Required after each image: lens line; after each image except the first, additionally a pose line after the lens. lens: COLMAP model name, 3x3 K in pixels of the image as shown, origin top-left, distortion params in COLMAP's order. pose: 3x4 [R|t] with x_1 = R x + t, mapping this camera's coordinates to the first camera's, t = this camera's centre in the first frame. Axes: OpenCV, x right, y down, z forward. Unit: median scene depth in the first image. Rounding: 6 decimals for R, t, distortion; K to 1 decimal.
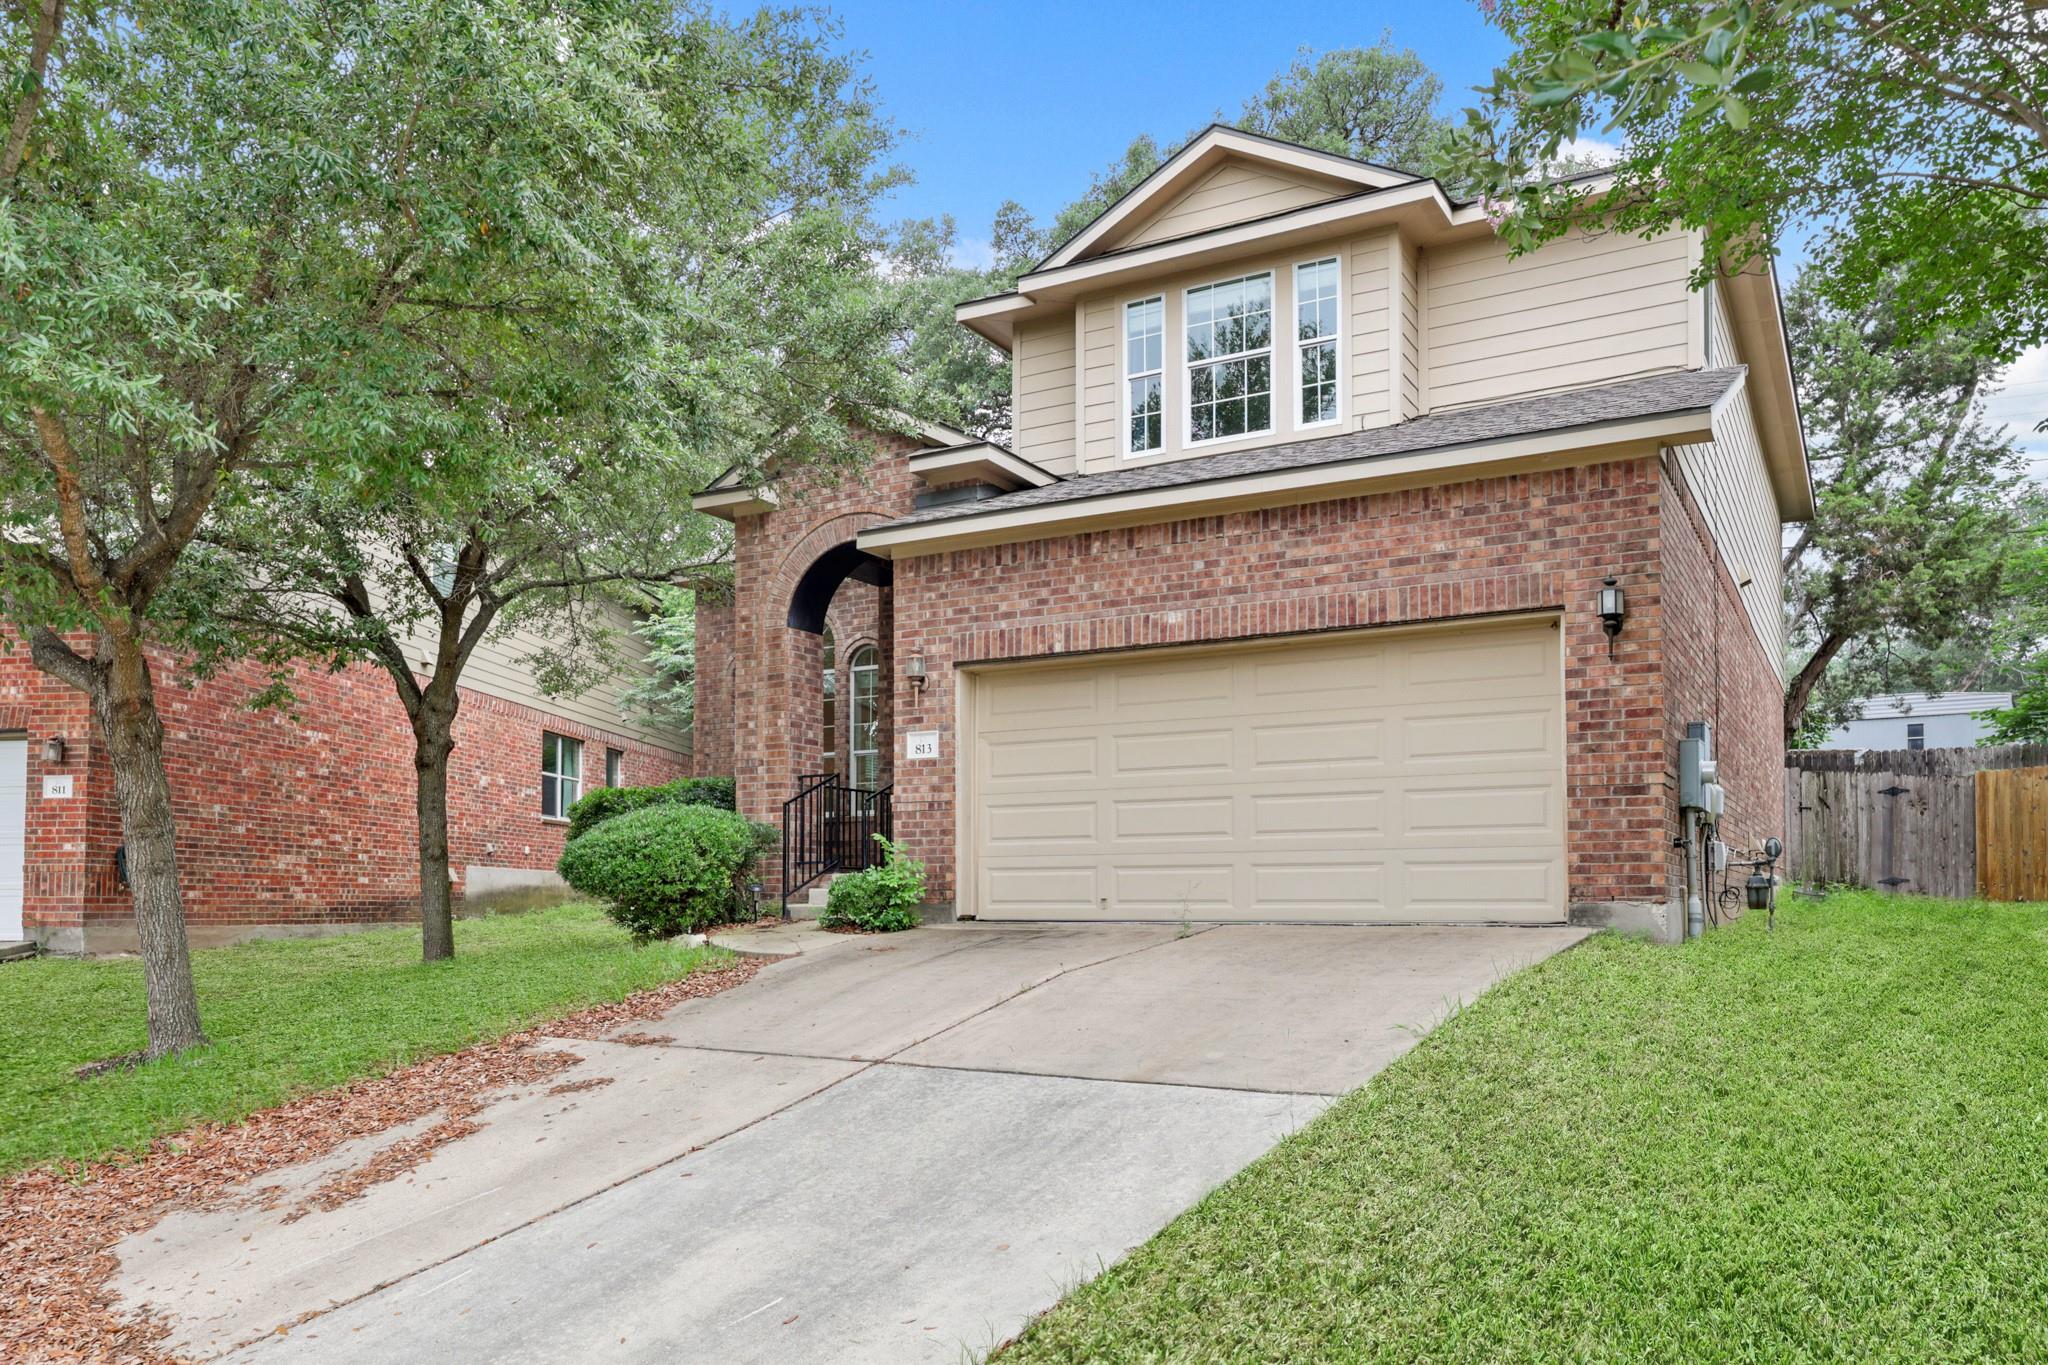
lens RADIAL K [[1272.9, 0, 1026.7], [0, 1272.9, 621.0], [0, 0, 1]] dist [0.000298, 0.001577]
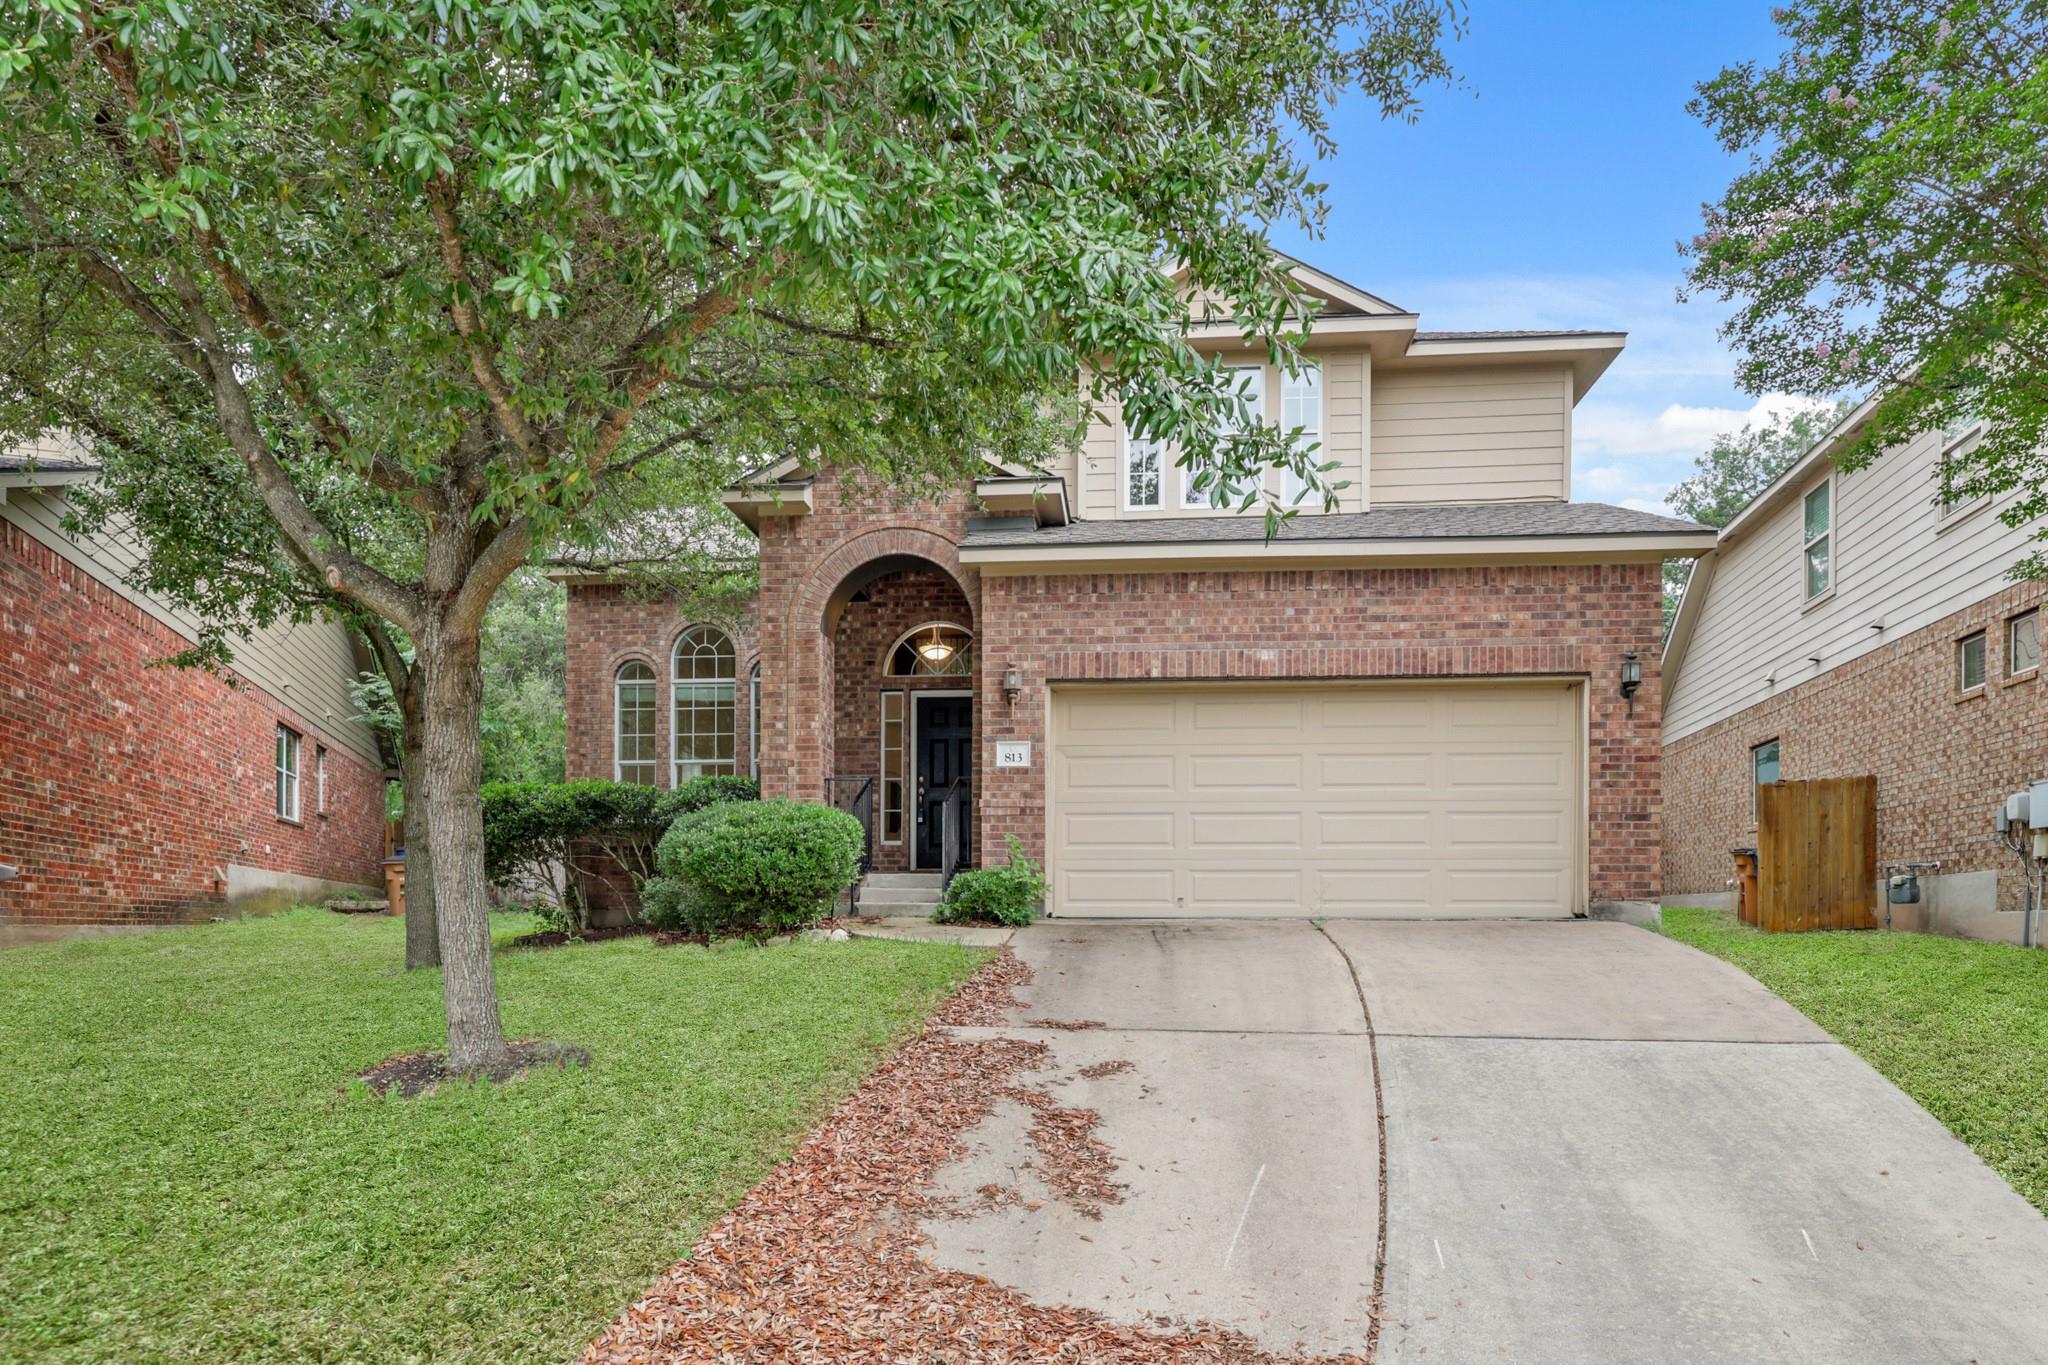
lens RADIAL K [[1122.7, 0, 1023.6], [0, 1122.7, 713.5], [0, 0, 1]] dist [0.001810, 0.000597]
pose [[0.928748, 0.069964, 0.364049, -0.435214], [-0.083891, 0.996219, 0.022564, 0.043587], [-0.361094, -0.051496, 0.931106, 0.129903]]
